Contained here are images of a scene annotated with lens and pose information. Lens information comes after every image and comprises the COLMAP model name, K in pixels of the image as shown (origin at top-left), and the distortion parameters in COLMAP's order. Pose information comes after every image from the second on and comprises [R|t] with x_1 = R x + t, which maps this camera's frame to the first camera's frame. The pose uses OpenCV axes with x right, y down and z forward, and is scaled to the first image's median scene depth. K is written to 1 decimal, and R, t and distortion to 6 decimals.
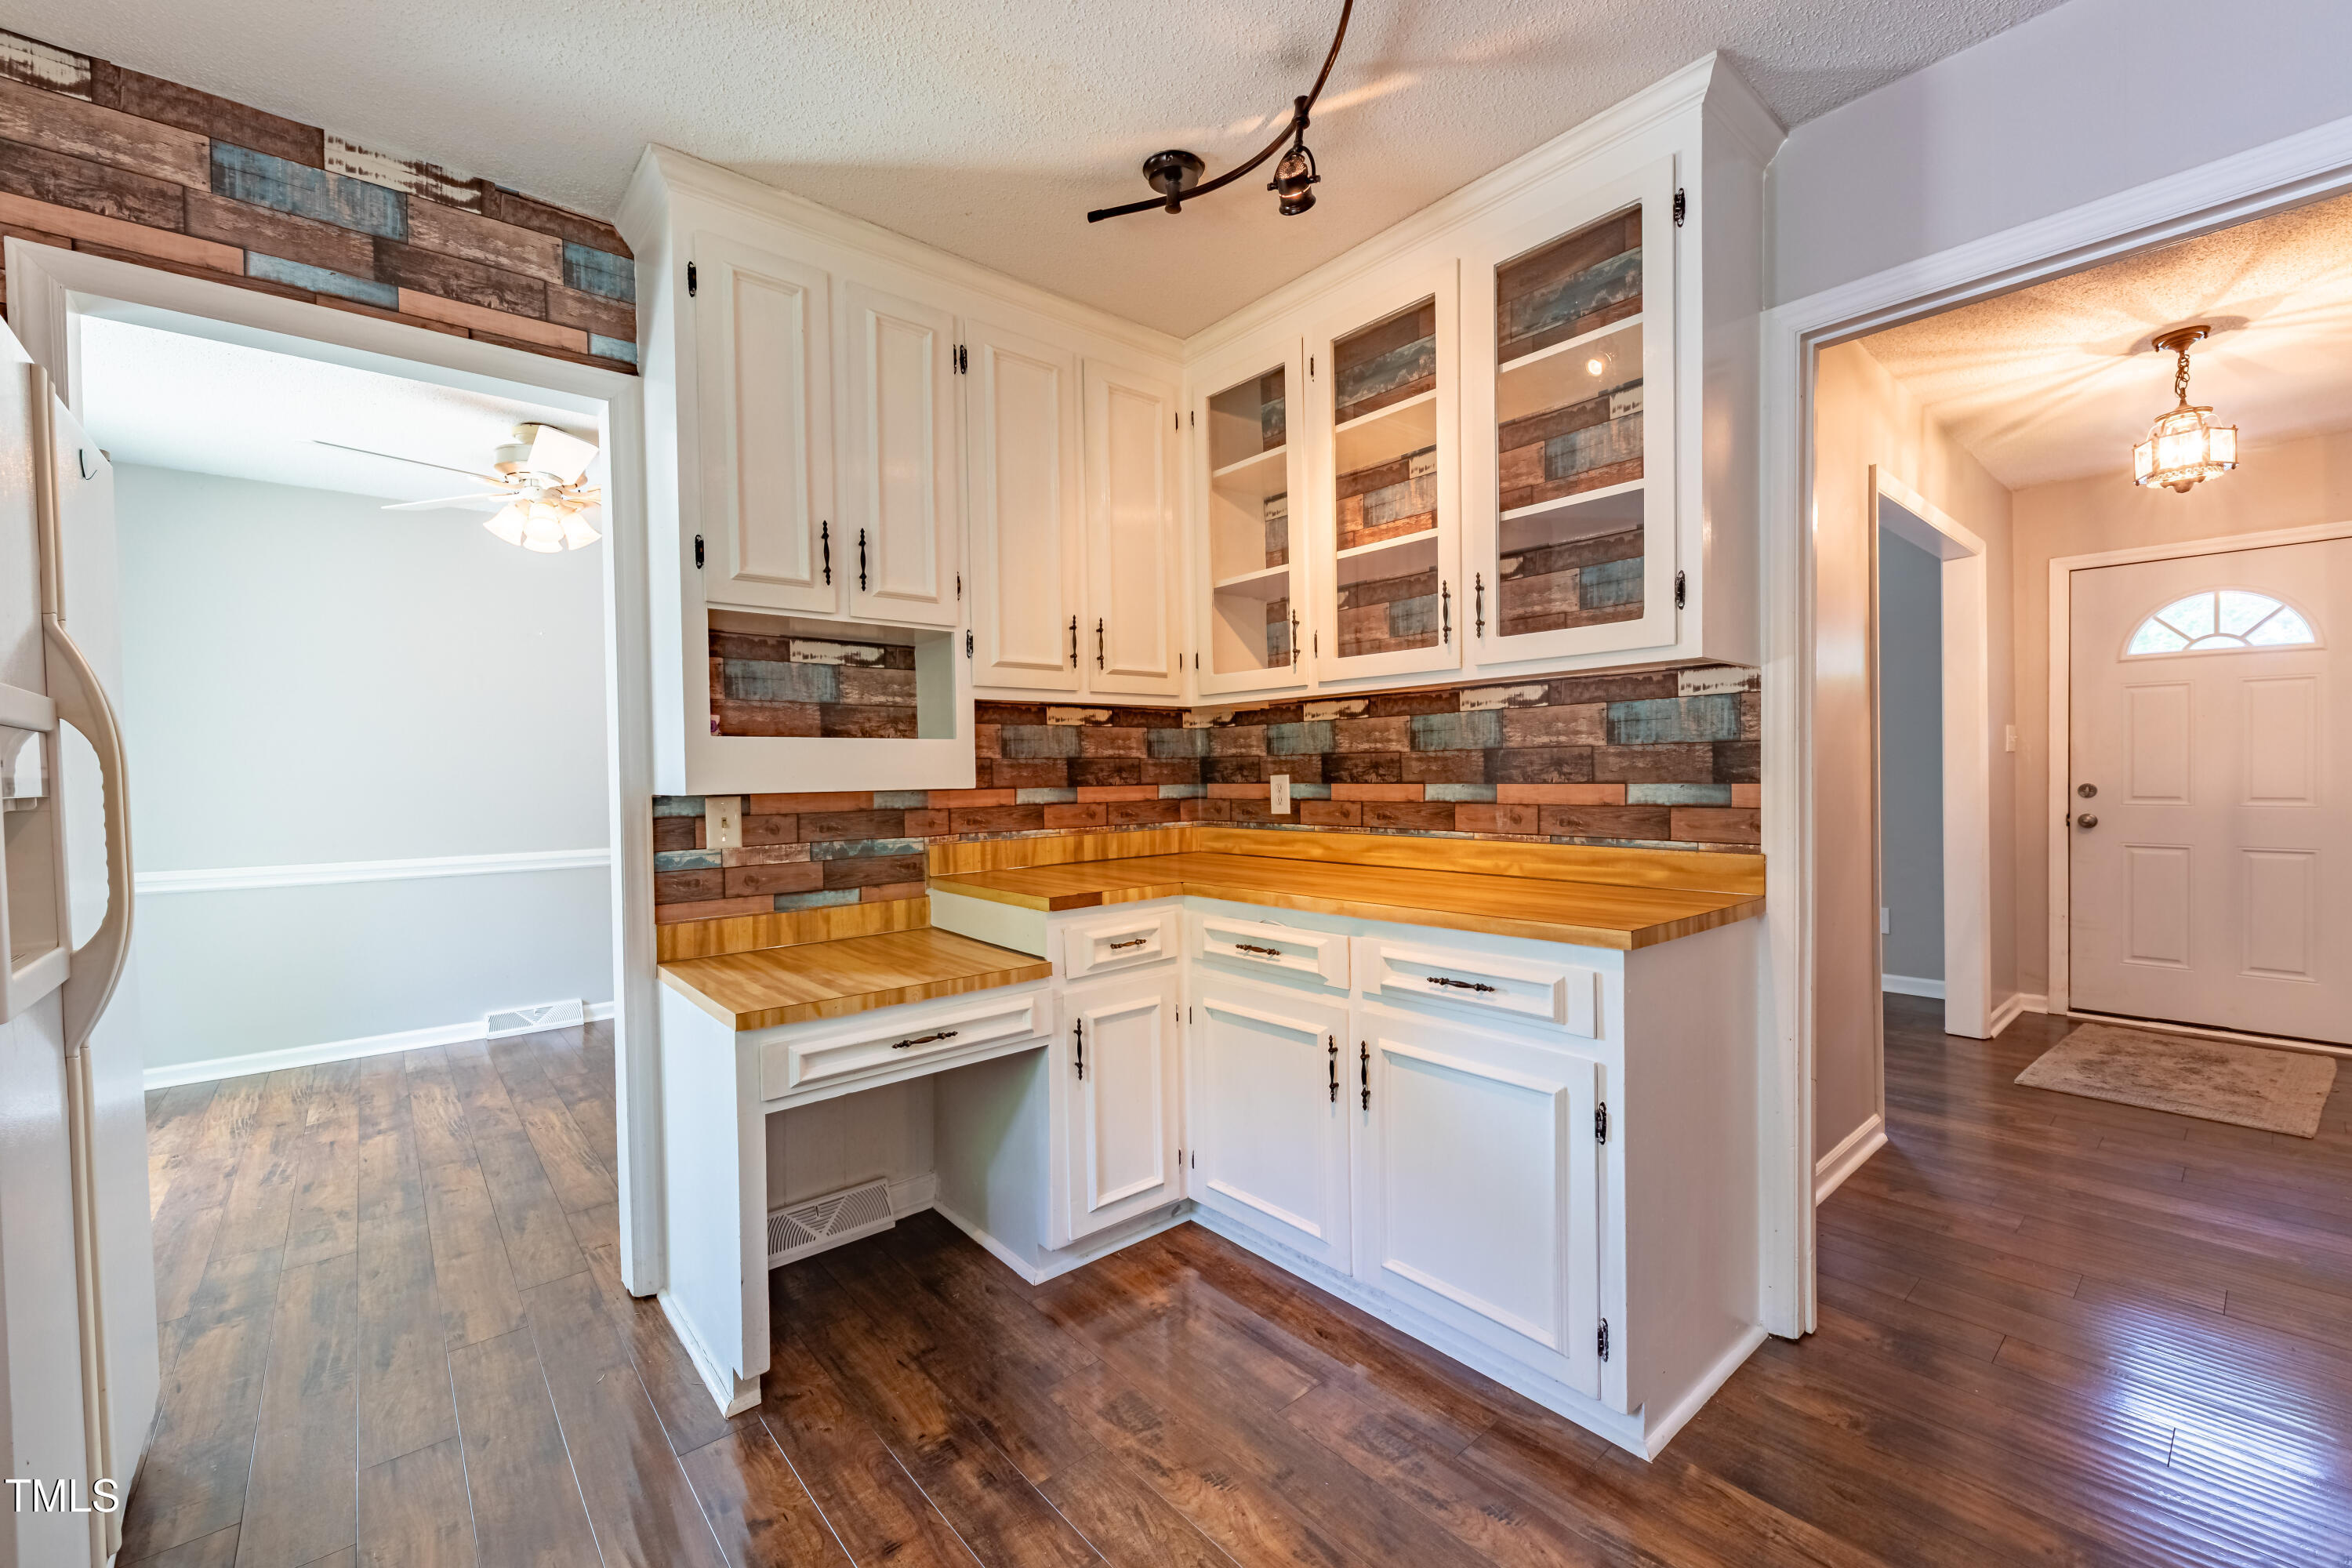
lens RADIAL K [[949.9, 0, 1176.0], [0, 949.9, 784.0], [0, 0, 1]] dist [0.000768, -0.000279]
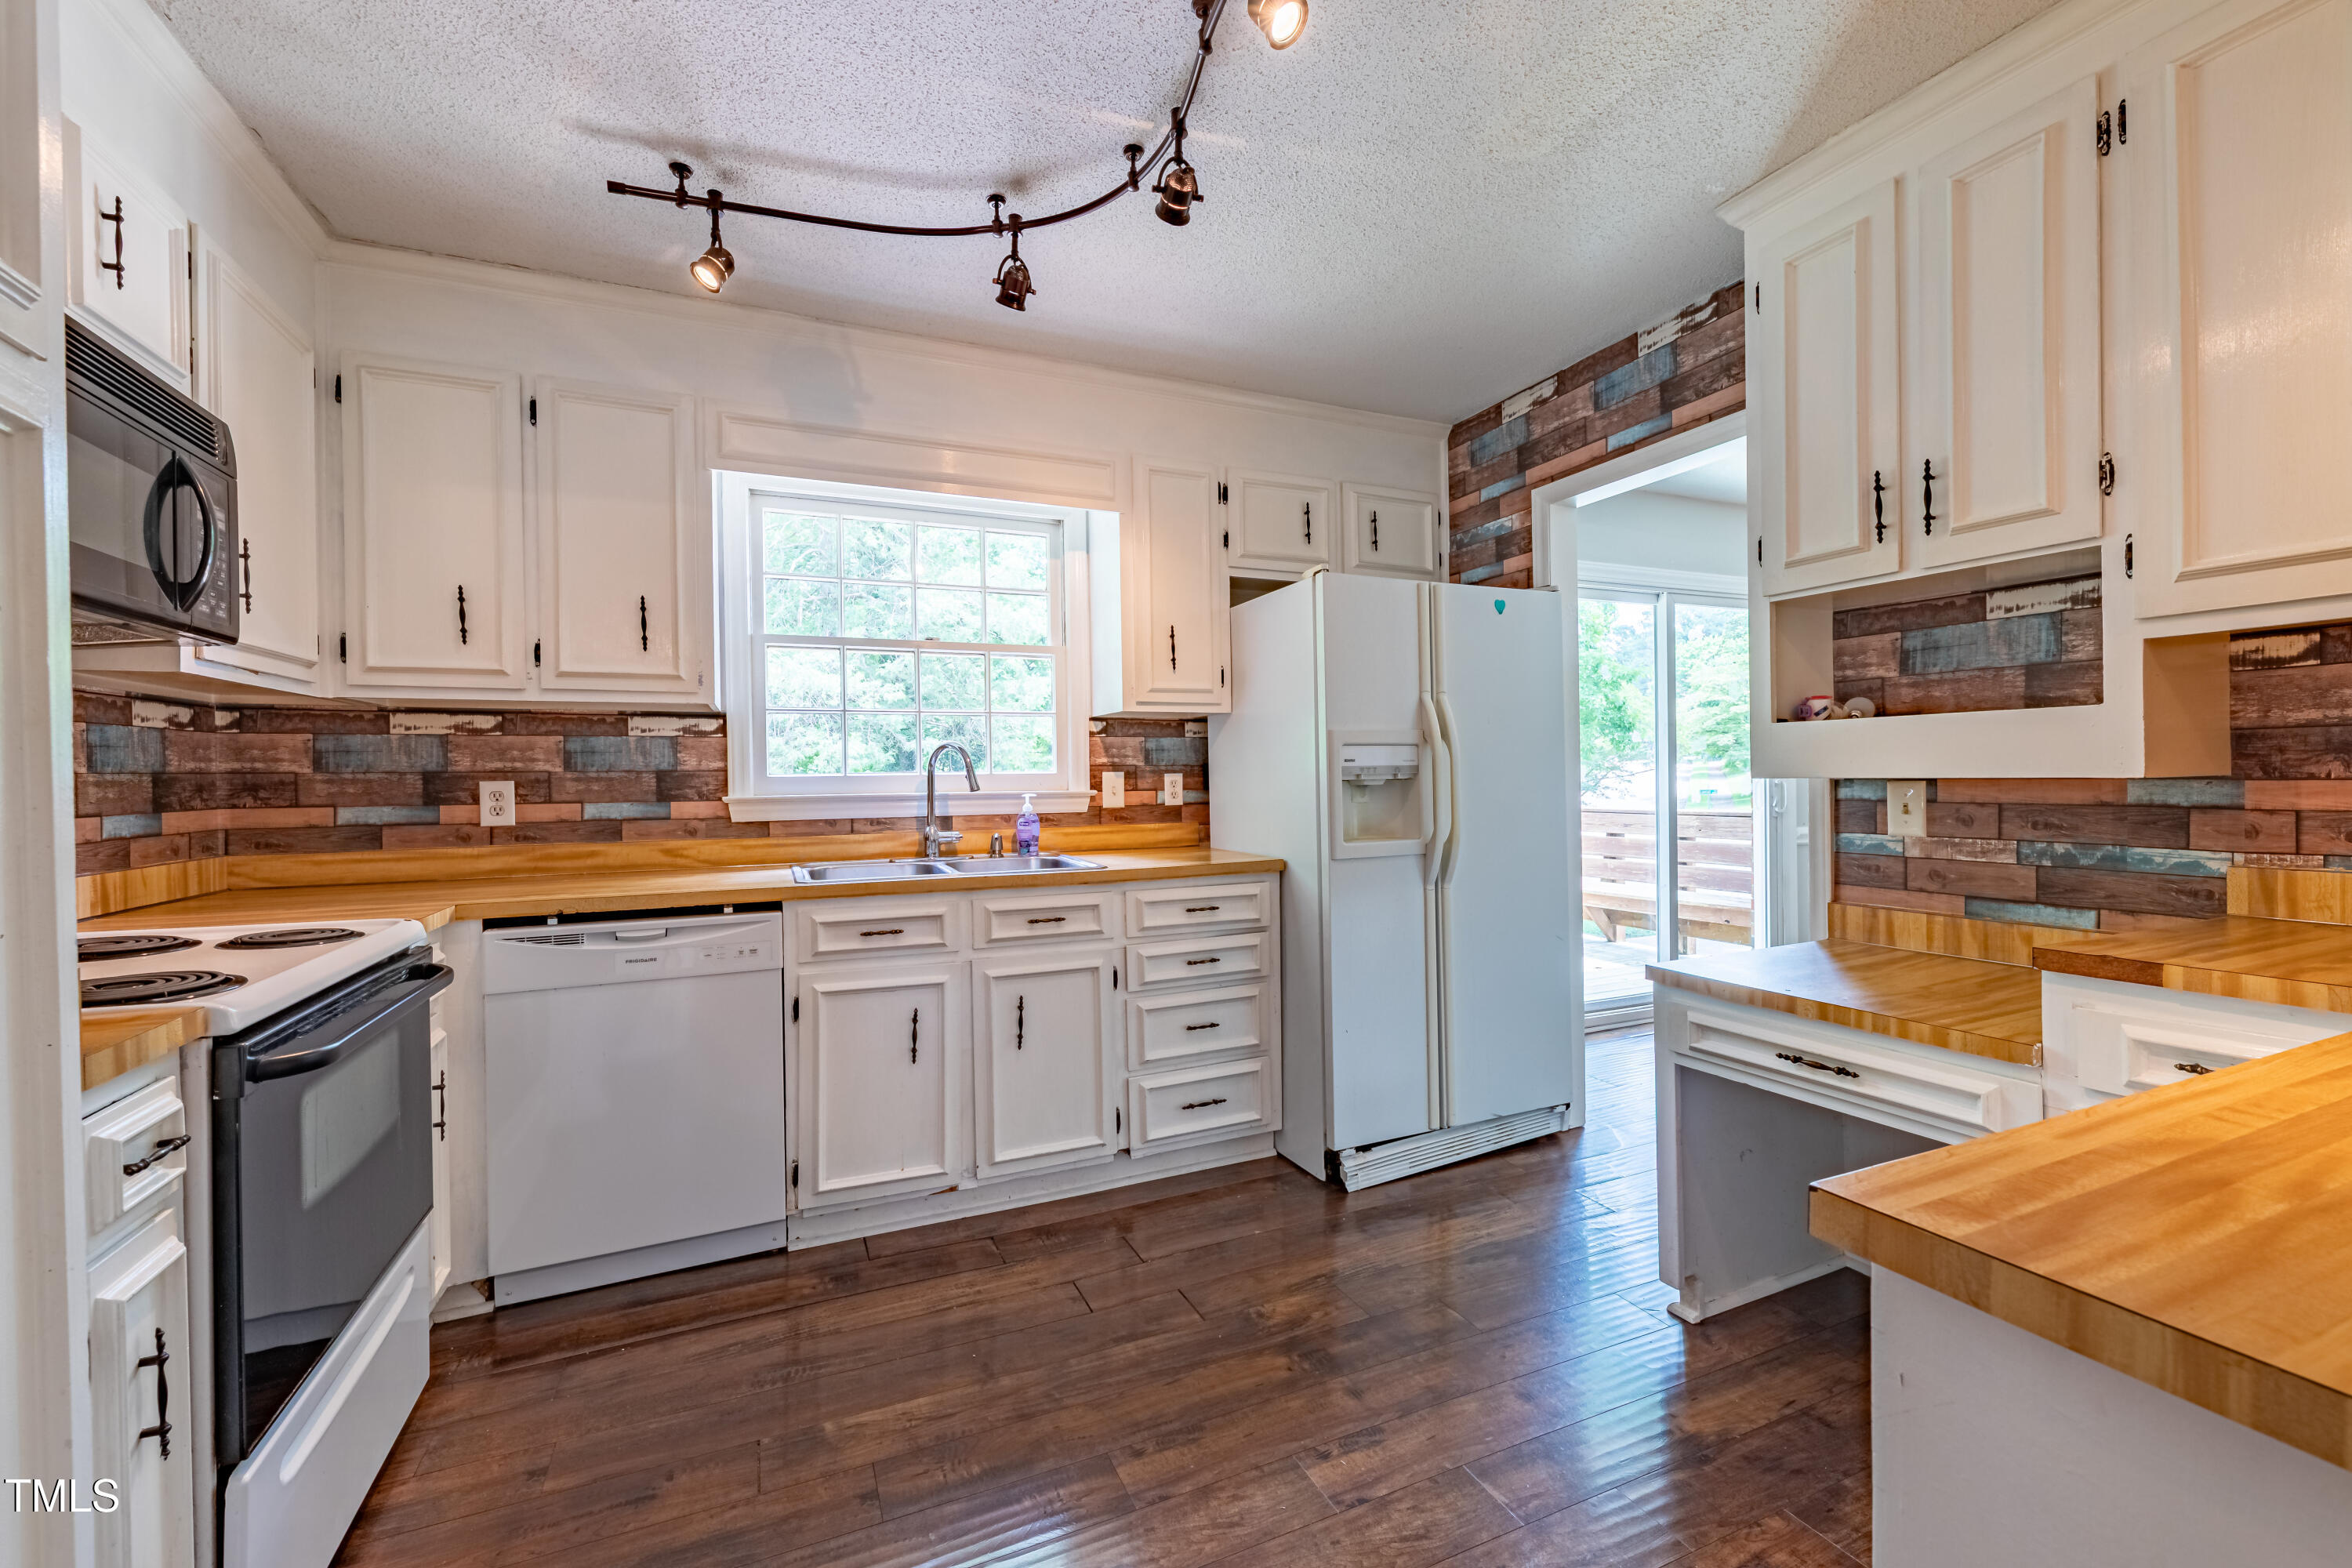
lens RADIAL K [[949.9, 0, 1176.0], [0, 949.9, 784.0], [0, 0, 1]] dist [0.000768, -0.000279]
pose [[-0.282309, 0.028183, -0.958910, 0.610886], [0.007409, 0.999603, 0.027197, -0.013898], [0.959295, 0.000574, -0.282405, 0.569505]]
